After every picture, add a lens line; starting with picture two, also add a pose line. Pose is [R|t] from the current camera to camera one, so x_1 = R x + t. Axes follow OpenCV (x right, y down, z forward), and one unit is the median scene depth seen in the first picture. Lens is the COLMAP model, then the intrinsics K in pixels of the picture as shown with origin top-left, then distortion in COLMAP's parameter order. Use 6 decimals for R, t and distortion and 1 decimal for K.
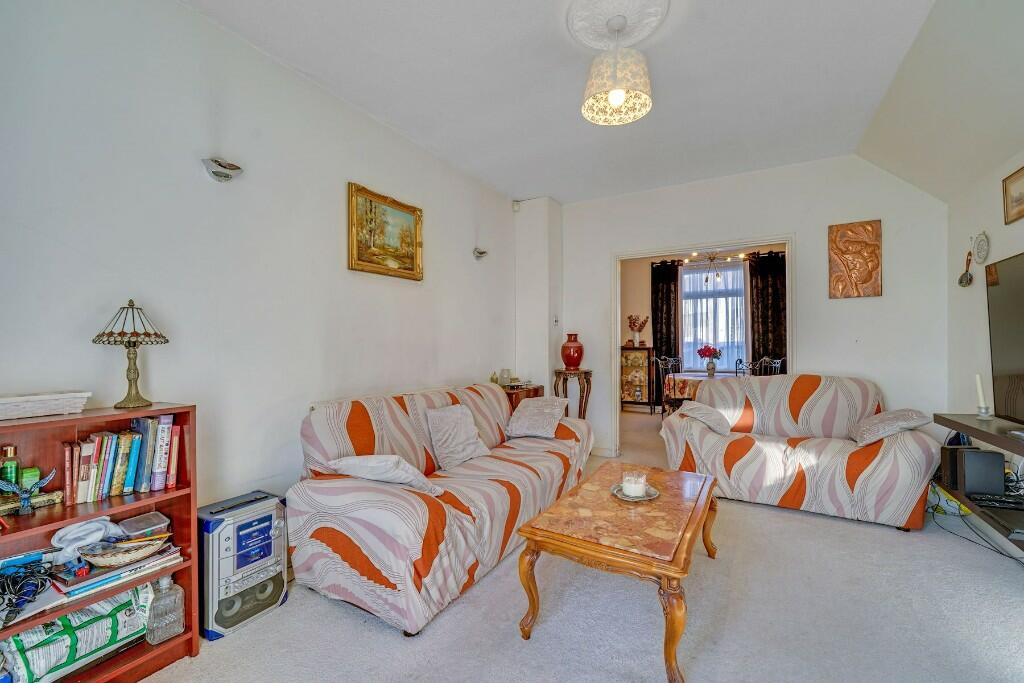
lens RADIAL K [[421.7, 0, 512.0], [0, 421.7, 337.7], [0, 0, 1]] dist [-0.000596, -0.000063]
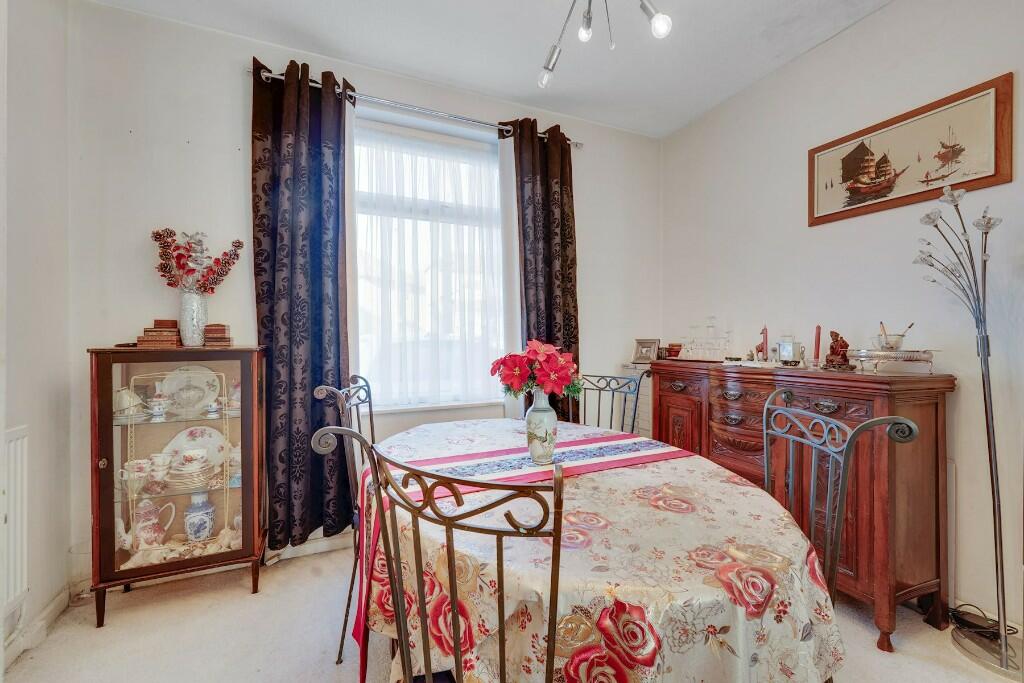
lens RADIAL K [[421.7, 0, 513.1], [0, 421.7, 342.7], [0, 0, 1]] dist [-0.000596, -0.000063]
pose [[0.653421, 0.000637, 0.756995, 0.228545], [-0.000914, 1.000000, -0.000052, 0.018459], [-0.756995, -0.000658, 0.653421, 0.676943]]
